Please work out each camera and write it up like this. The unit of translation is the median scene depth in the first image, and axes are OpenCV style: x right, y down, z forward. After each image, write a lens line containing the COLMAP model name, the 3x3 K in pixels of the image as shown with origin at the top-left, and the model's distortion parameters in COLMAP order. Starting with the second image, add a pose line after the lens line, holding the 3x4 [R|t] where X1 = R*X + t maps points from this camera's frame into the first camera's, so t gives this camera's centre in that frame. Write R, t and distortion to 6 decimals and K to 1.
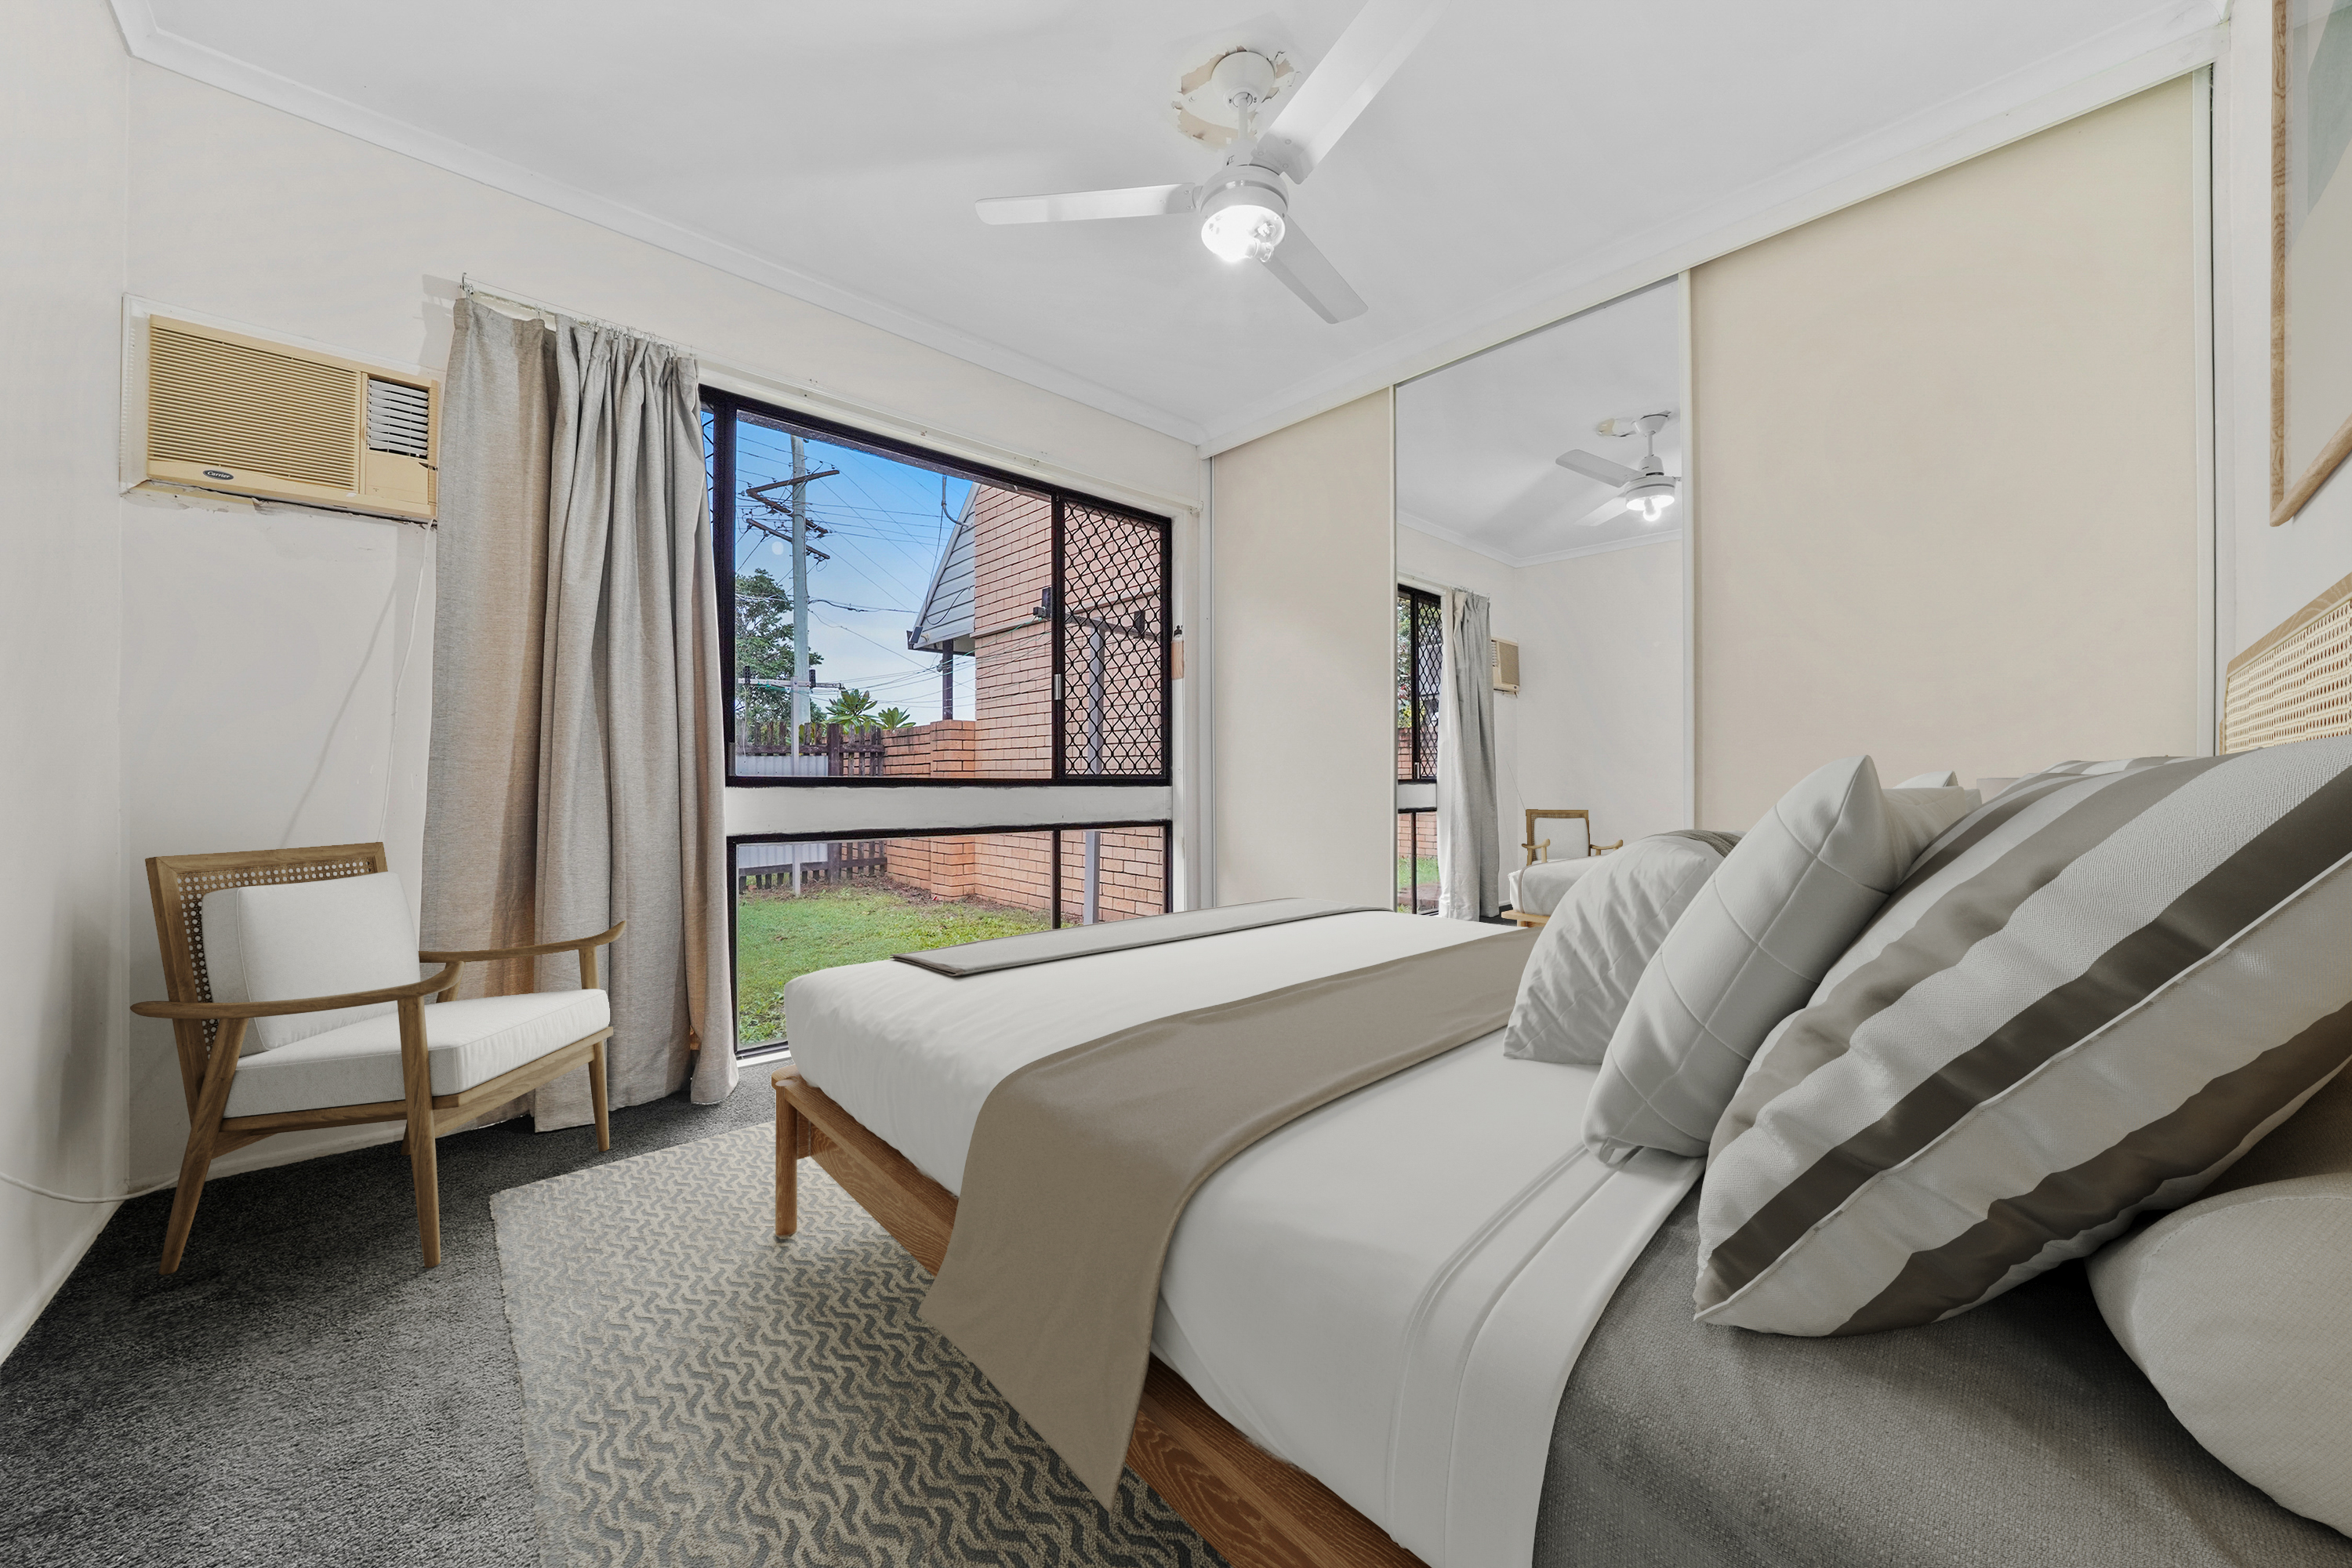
lens RADIAL K [[819.2, 0, 1176.4], [0, 819.2, 776.3], [0, 0, 1]] dist [-0.010955, -0.000185]
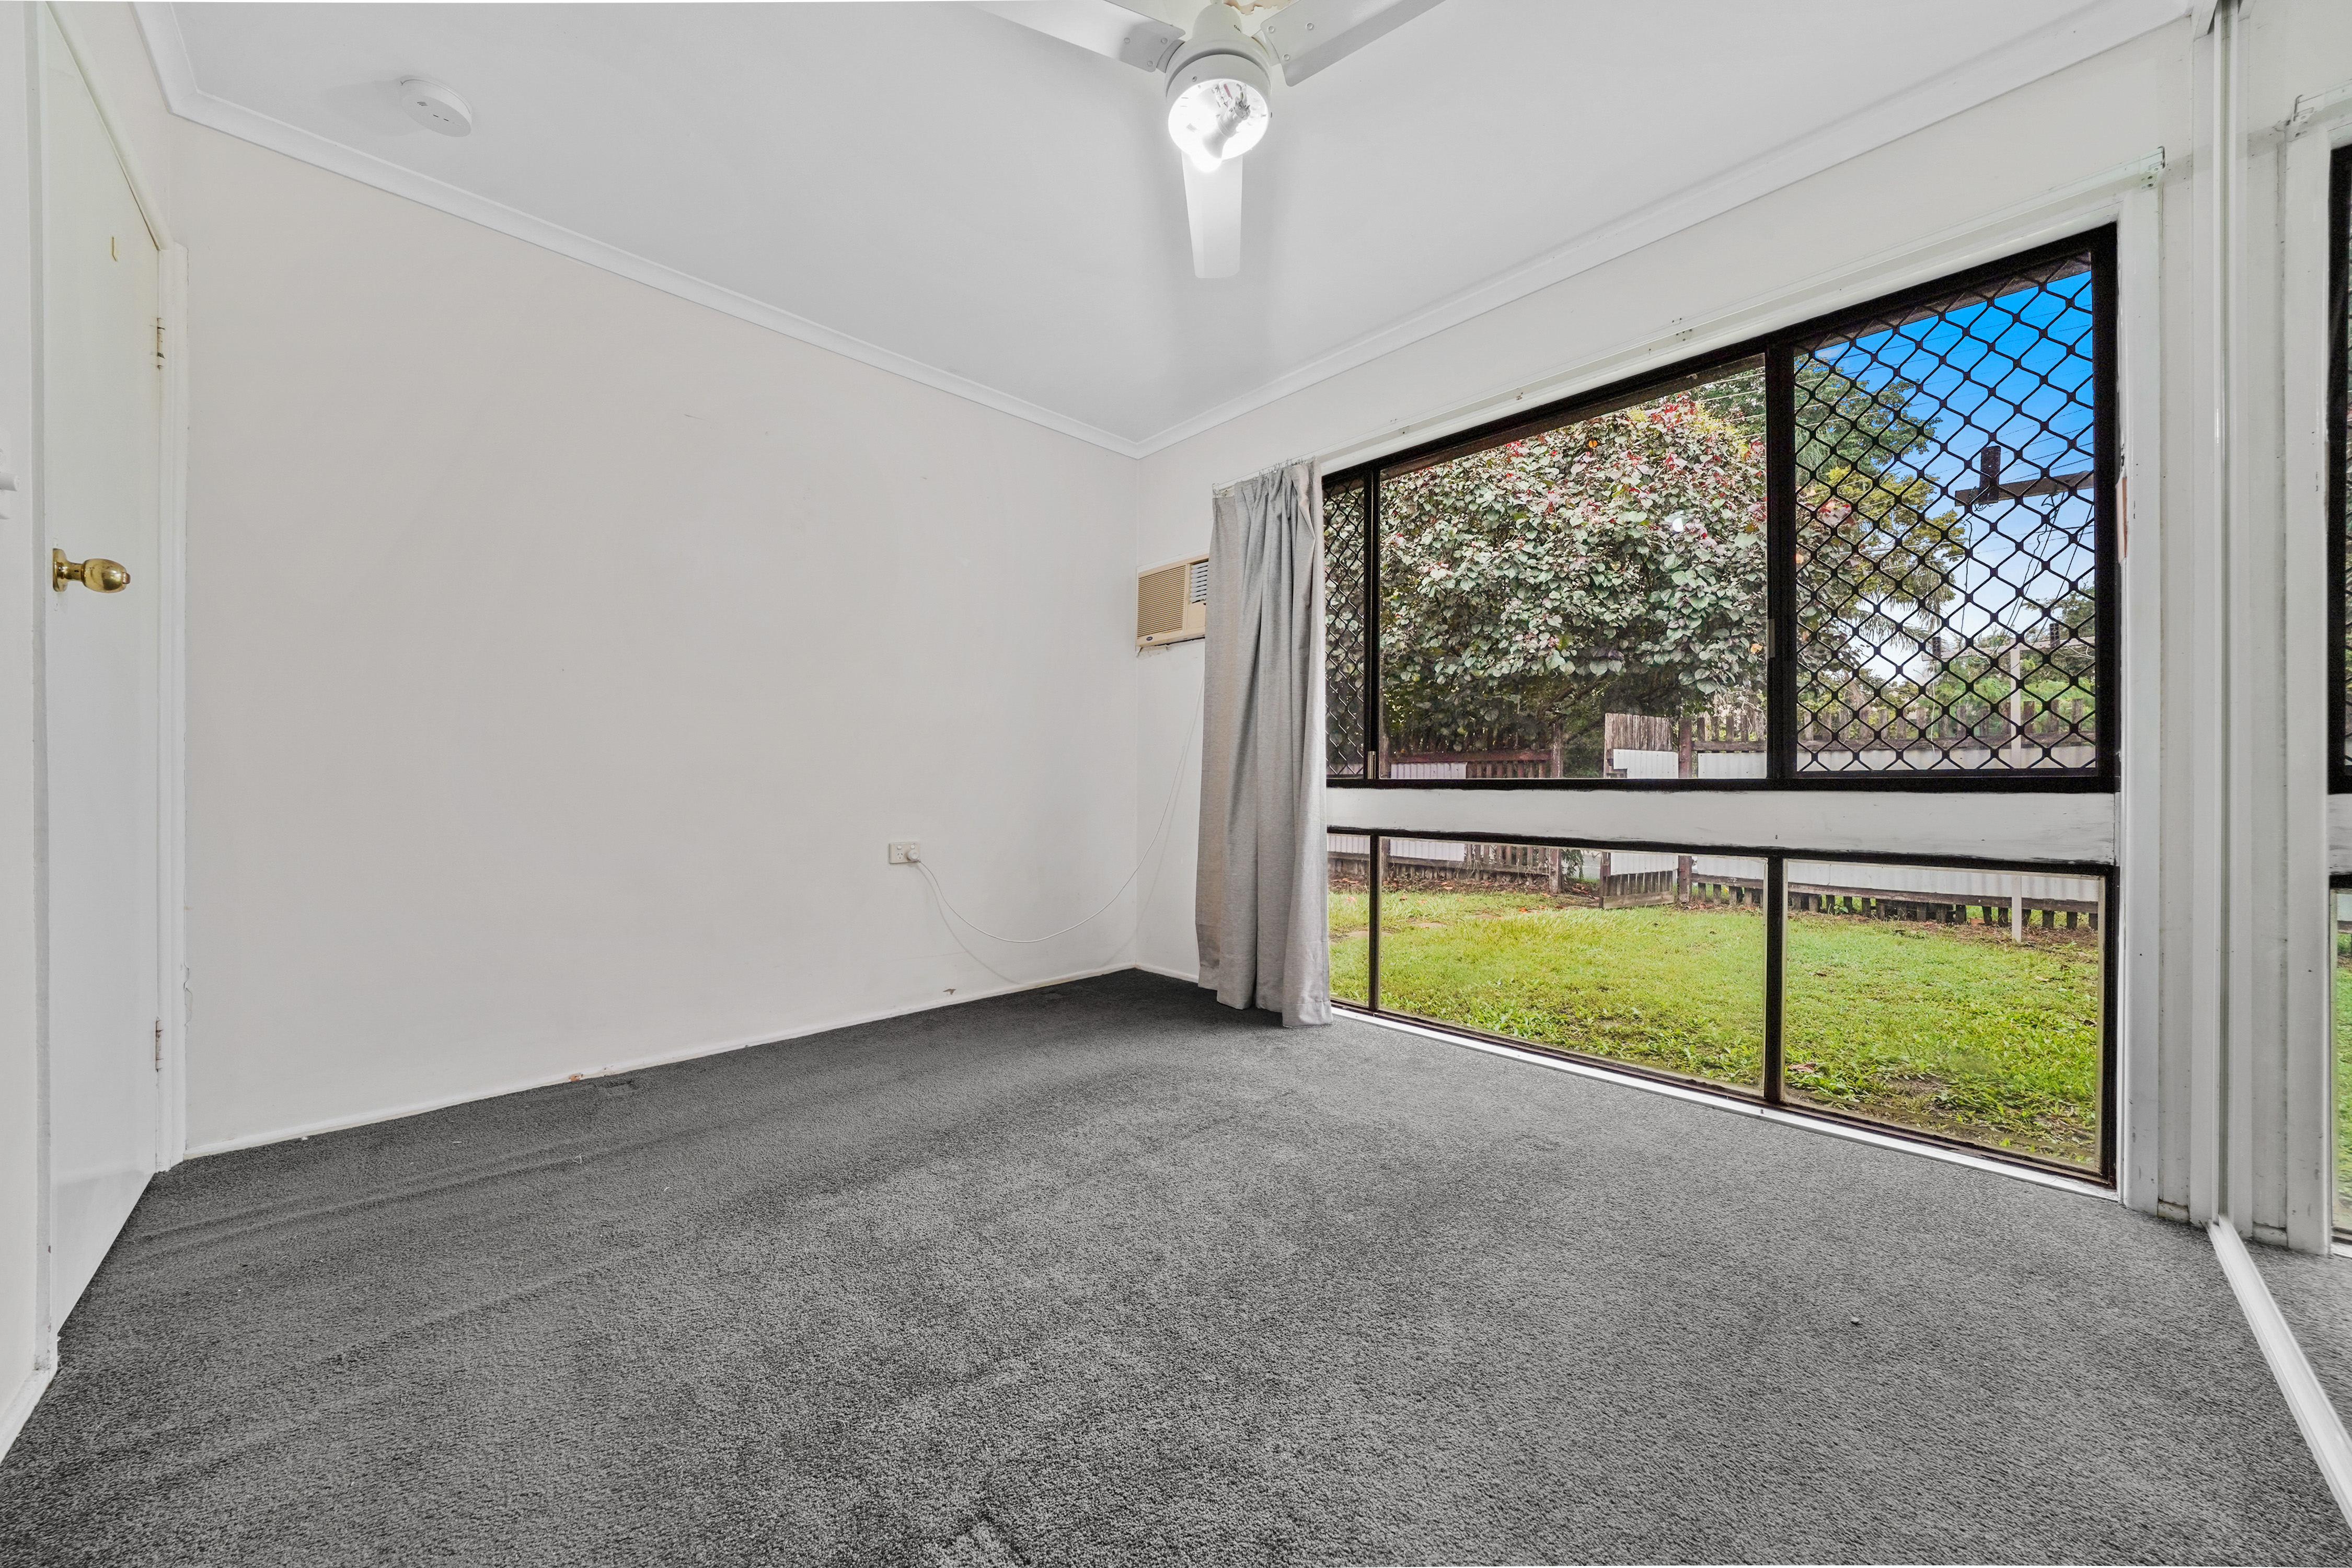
lens RADIAL K [[819.2, 0, 1175.4], [0, 819.2, 788.6], [0, 0, 1]] dist [-0.010955, -0.000185]
pose [[0.044092, 0.005516, -0.999012, 0.481174], [0.005846, 0.999966, 0.005780, 0.003408], [0.999010, -0.006095, 0.044058, 0.487609]]
